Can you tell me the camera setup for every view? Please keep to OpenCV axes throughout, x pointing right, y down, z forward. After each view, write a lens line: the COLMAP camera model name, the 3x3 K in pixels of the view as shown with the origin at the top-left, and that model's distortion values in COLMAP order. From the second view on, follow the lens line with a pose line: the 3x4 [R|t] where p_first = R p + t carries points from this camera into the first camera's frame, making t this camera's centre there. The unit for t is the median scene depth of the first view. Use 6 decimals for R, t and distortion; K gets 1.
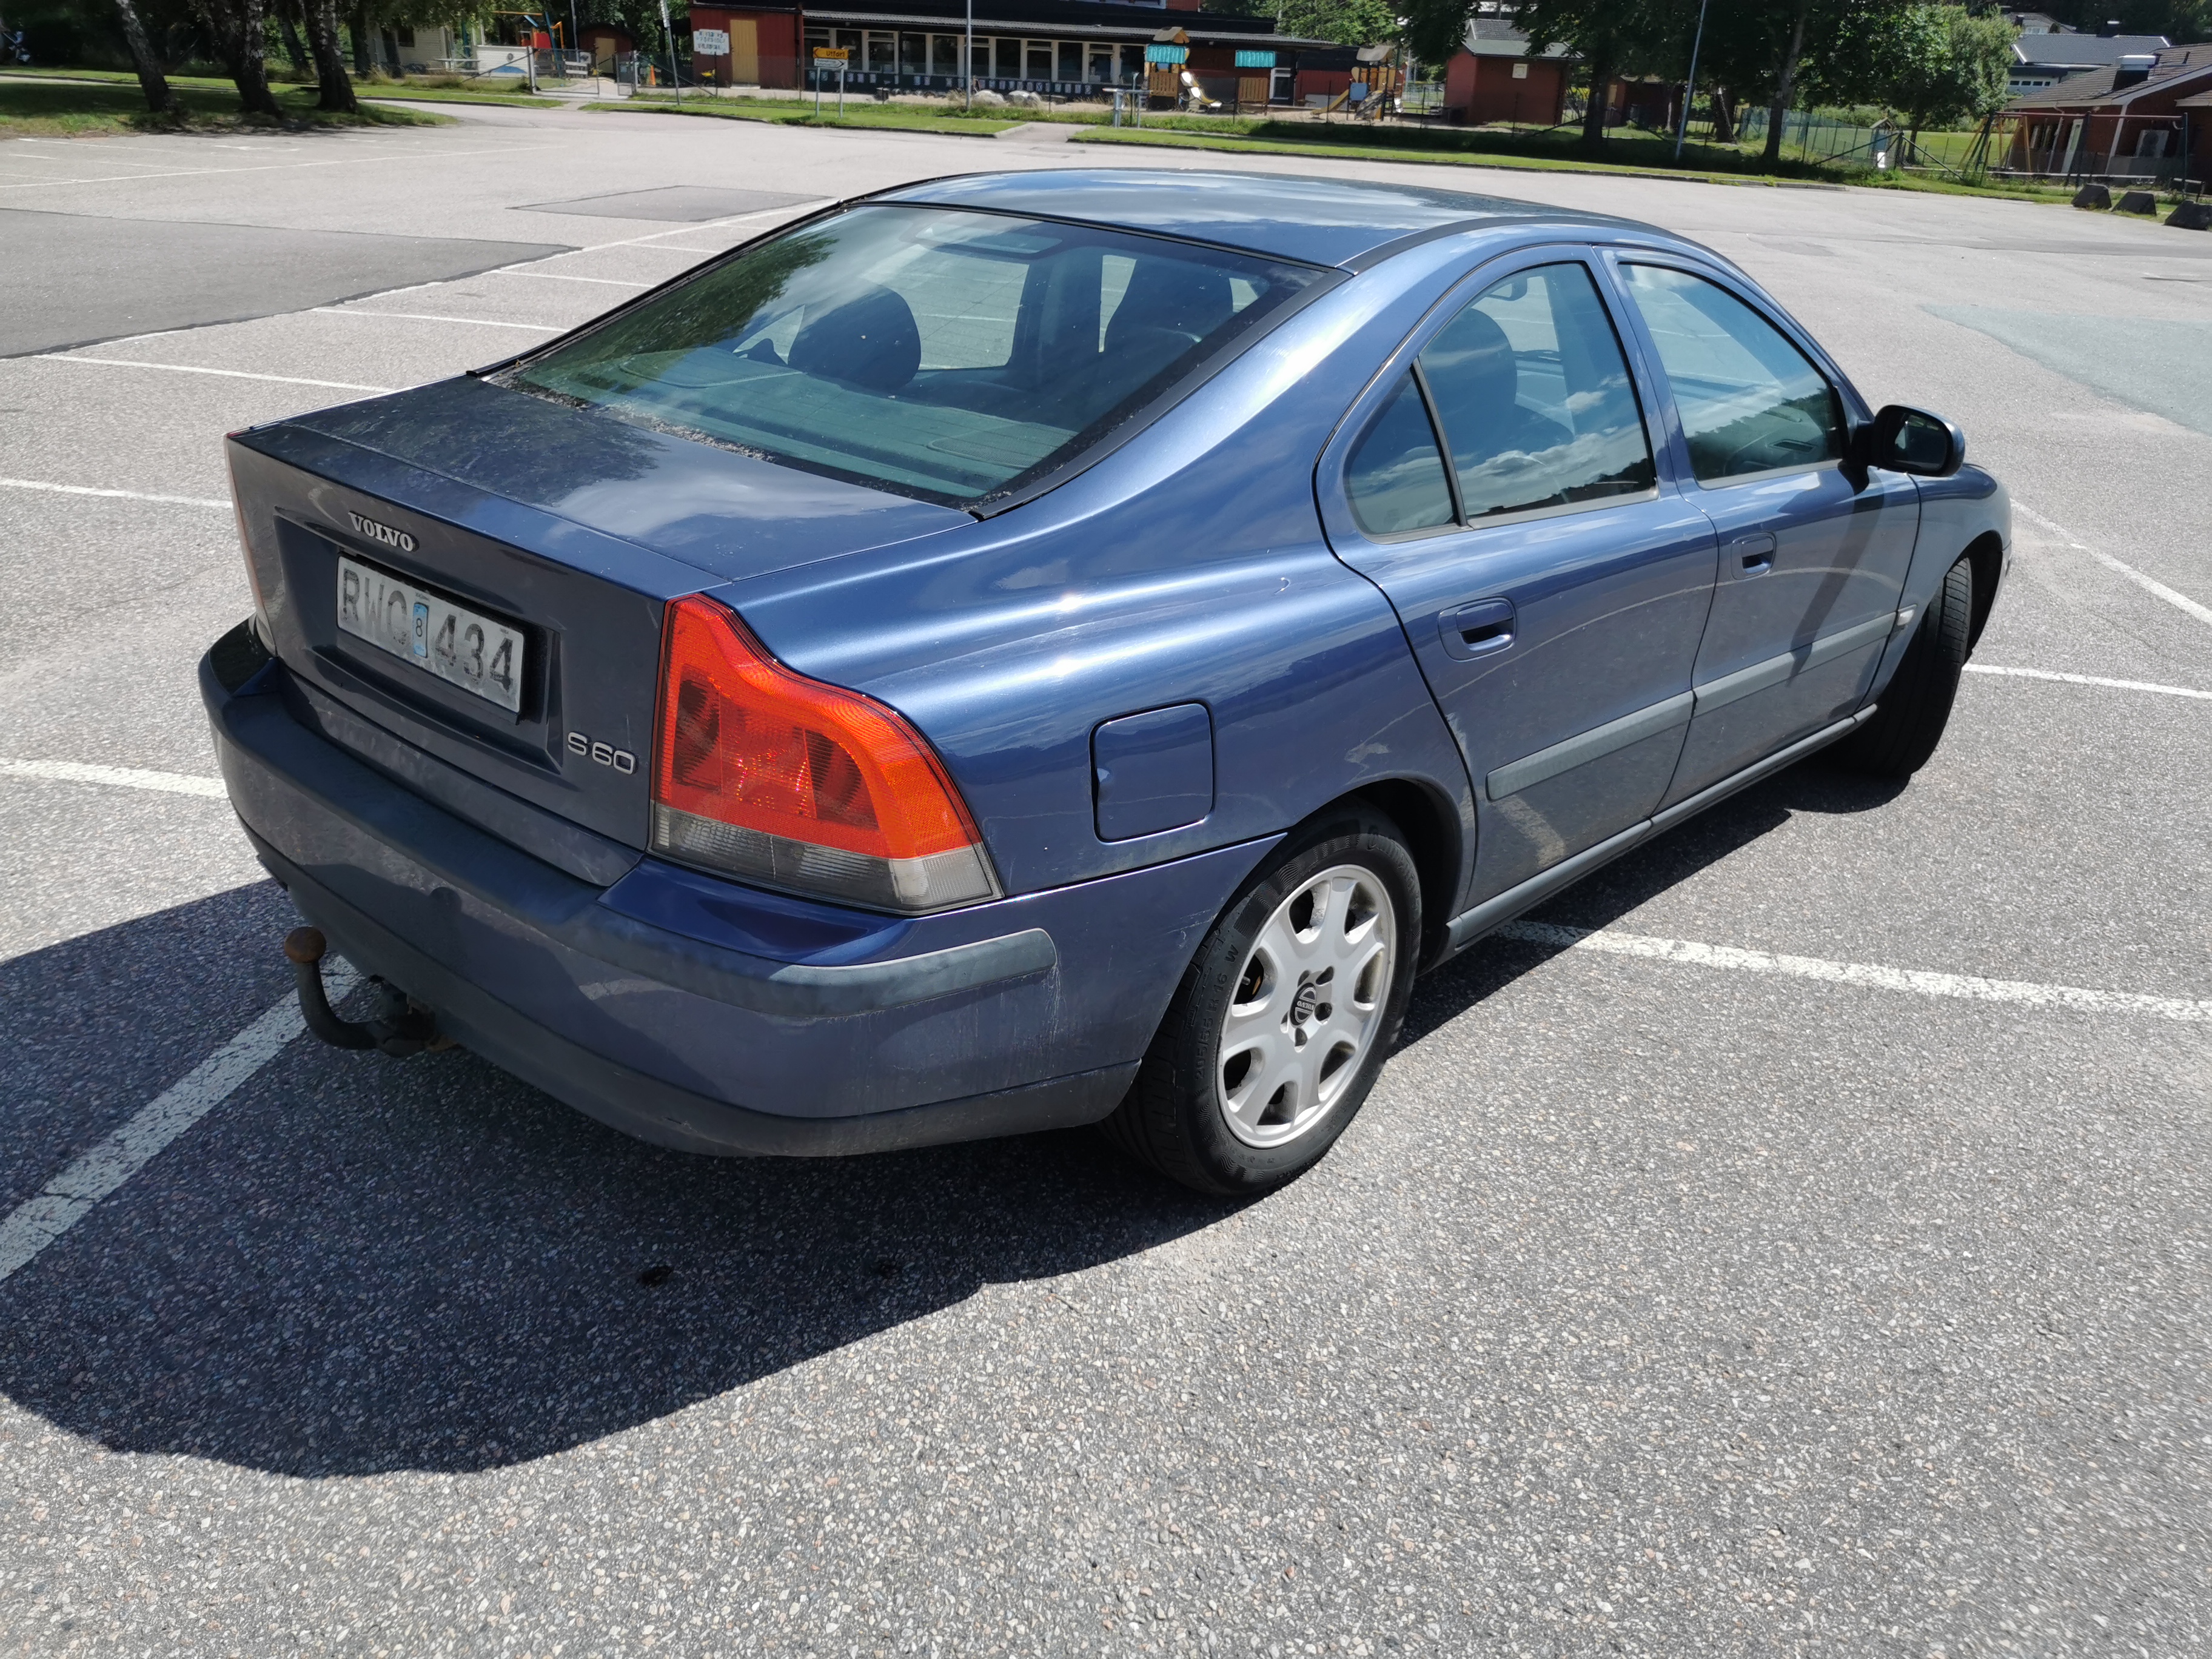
lens RADIAL K [[1703.5, 0, 1109.5], [0, 1703.5, 849.9], [0, 0, 1]] dist [0.029961, -0.006413]
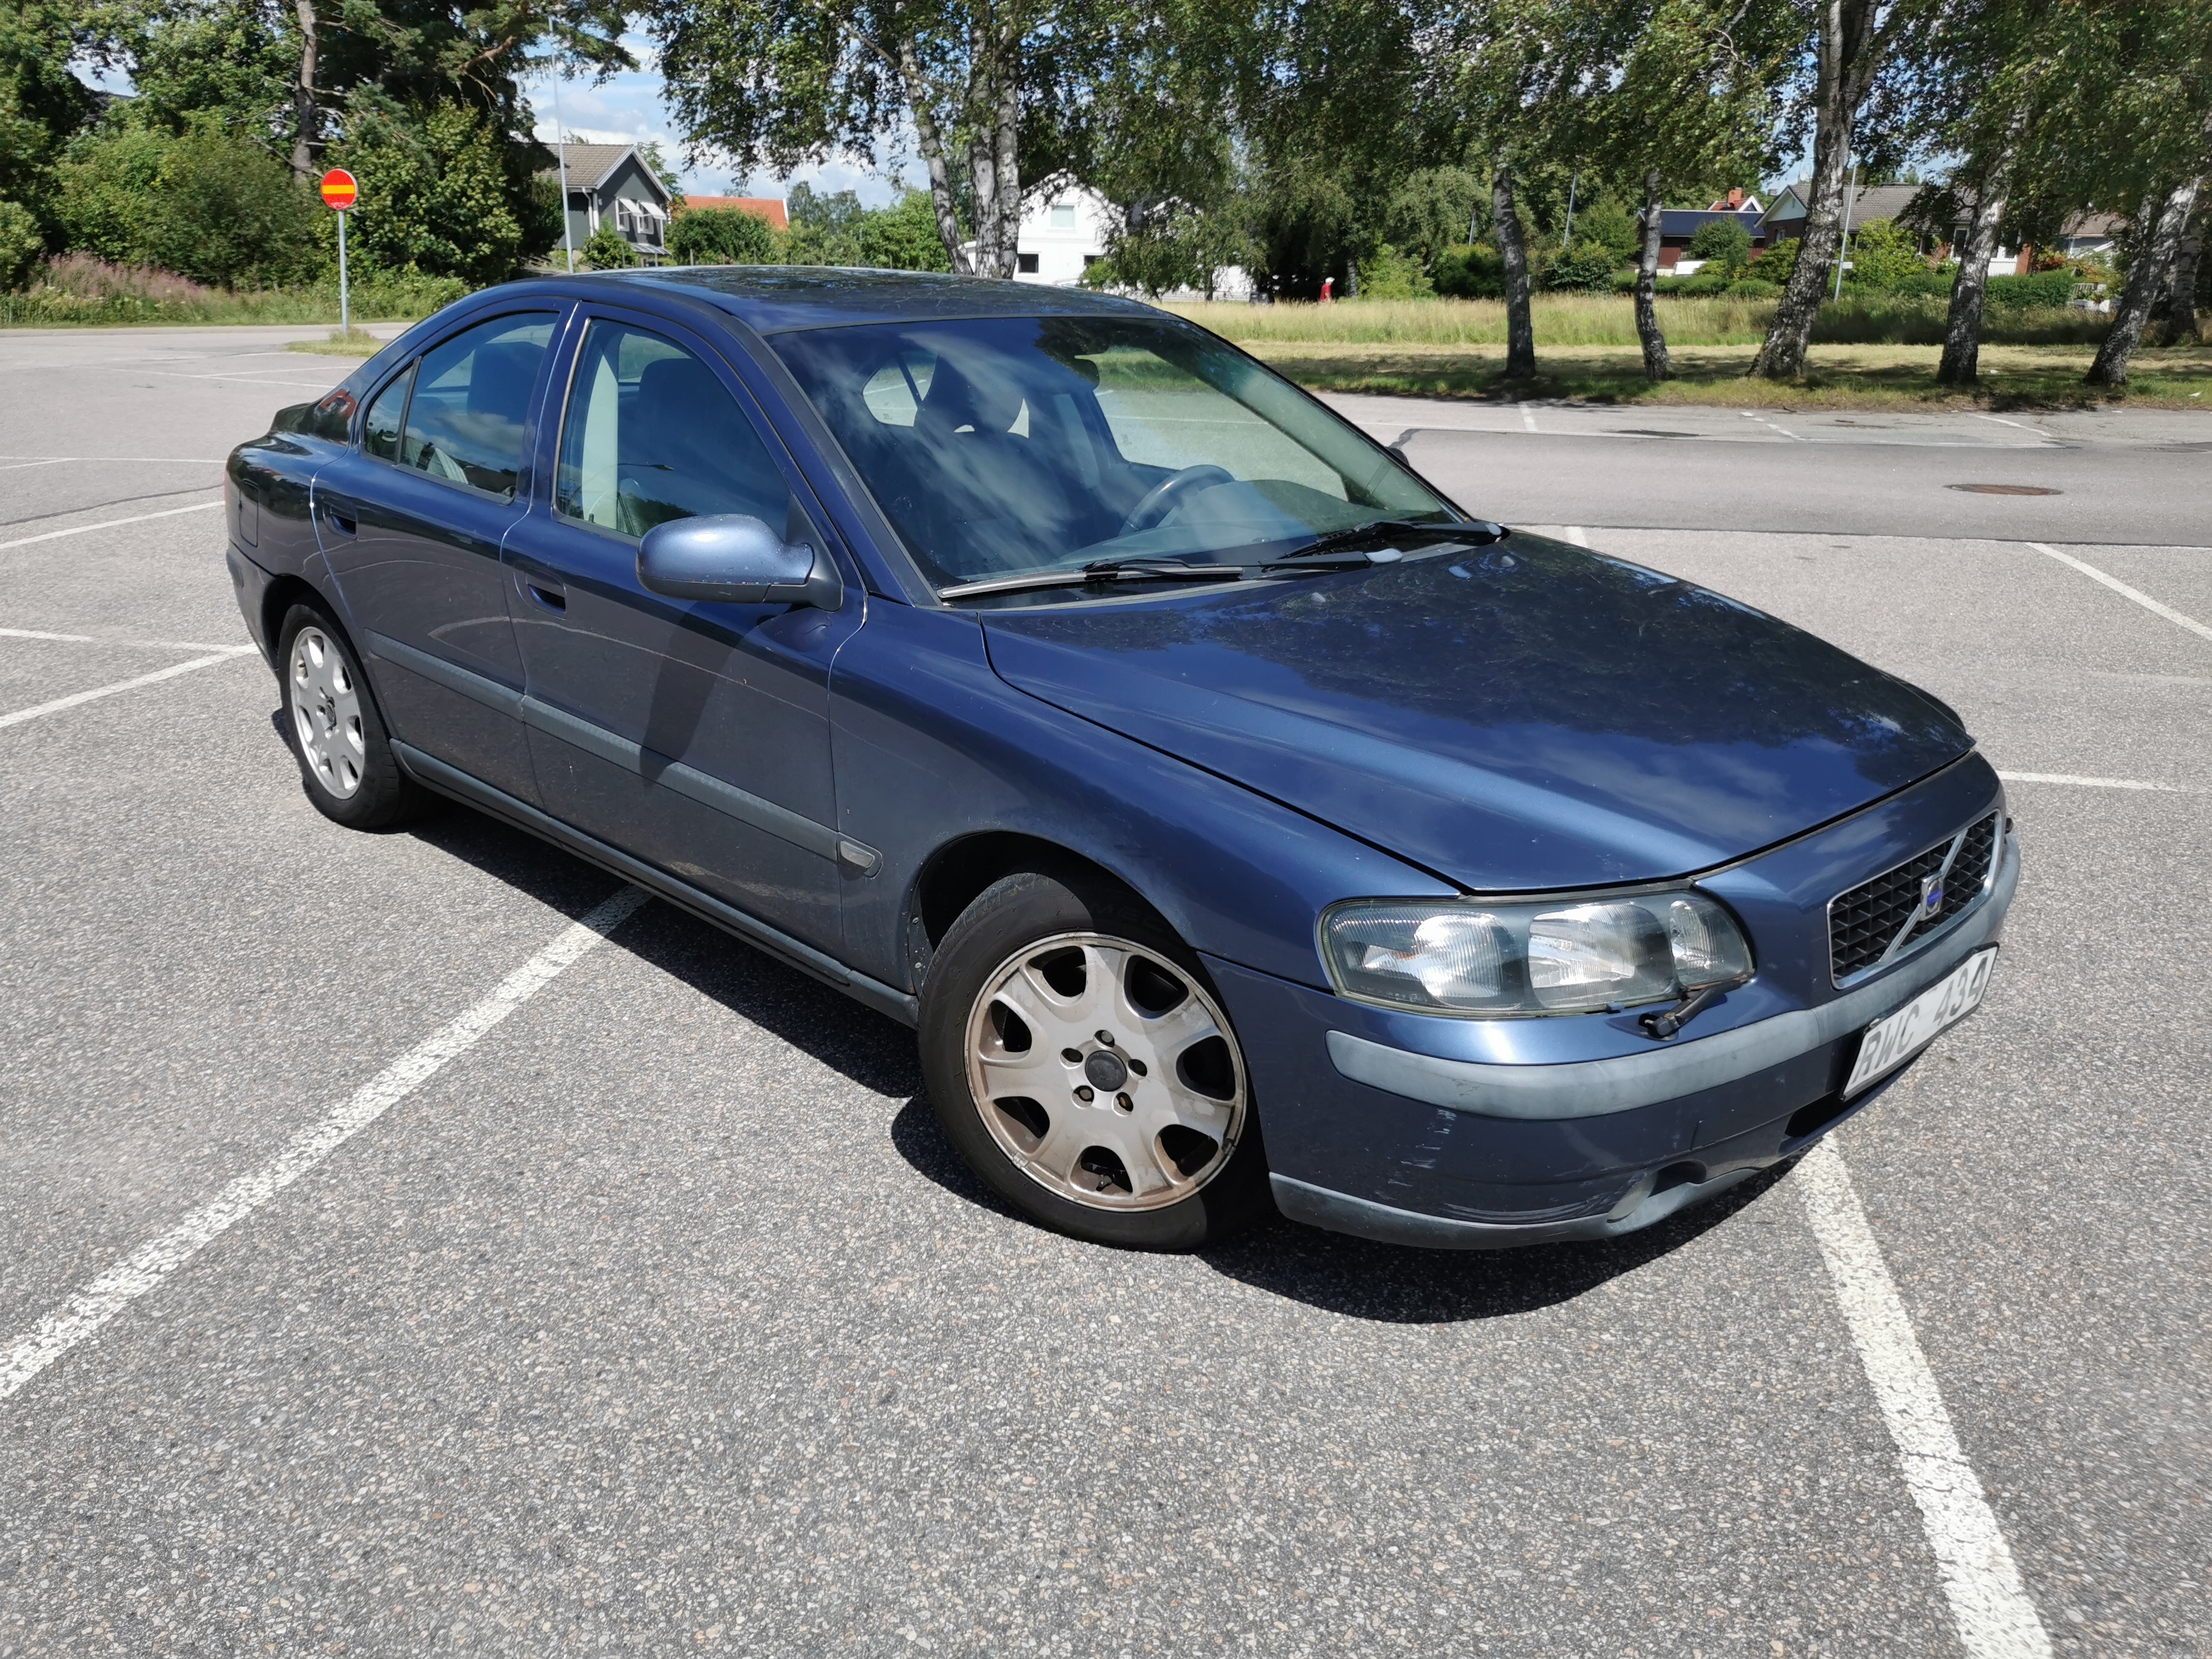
lens RADIAL K [[1693.3, 0, 1093.3], [0, 1693.3, 857.4], [0, 0, 1]] dist [0.042277, -0.024960]
pose [[-0.058932, 0.271638, -0.960594, 0.105909], [-0.412886, 0.869469, 0.271200, -0.034175], [0.908874, 0.412598, 0.060915, 0.099254]]
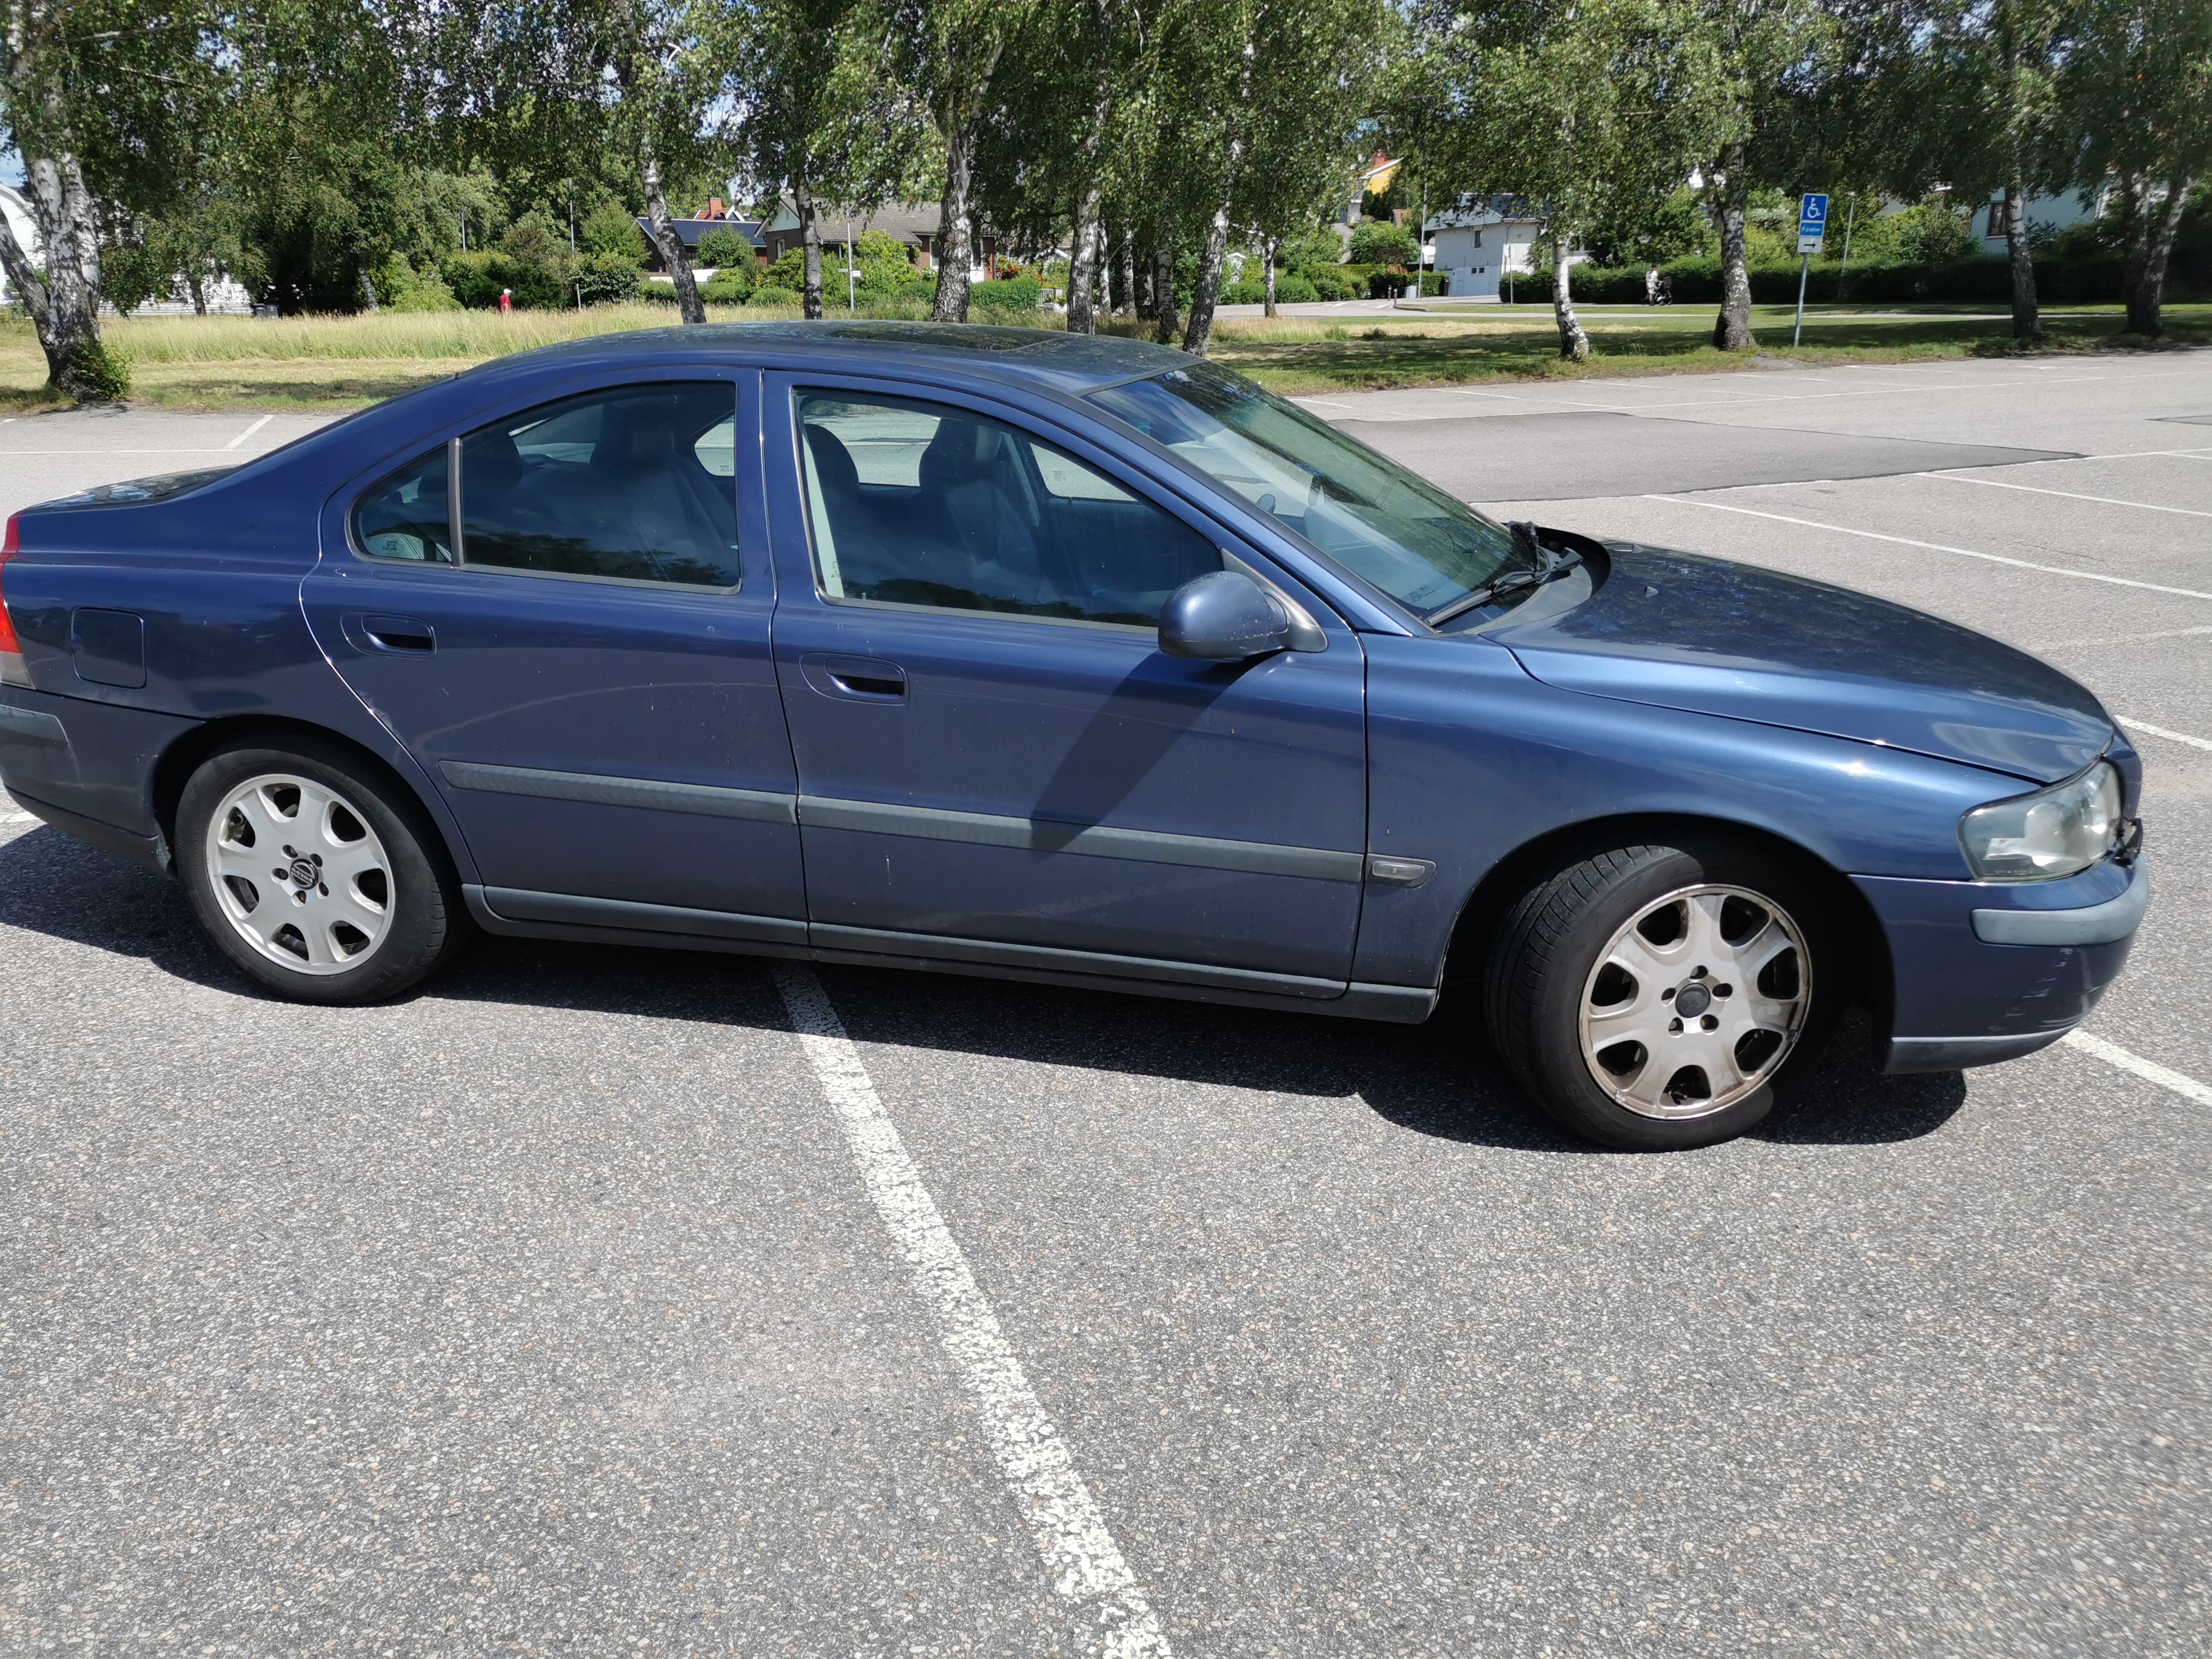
lens RADIAL K [[1693.3, 0, 1093.3], [0, 1693.3, 857.4], [0, 0, 1]] dist [0.042277, -0.024960]
pose [[0.474906, 0.227593, -0.850097, 0.097780], [-0.325175, 0.942999, 0.070807, -0.014222], [0.817756, 0.242804, 0.521844, 0.047525]]
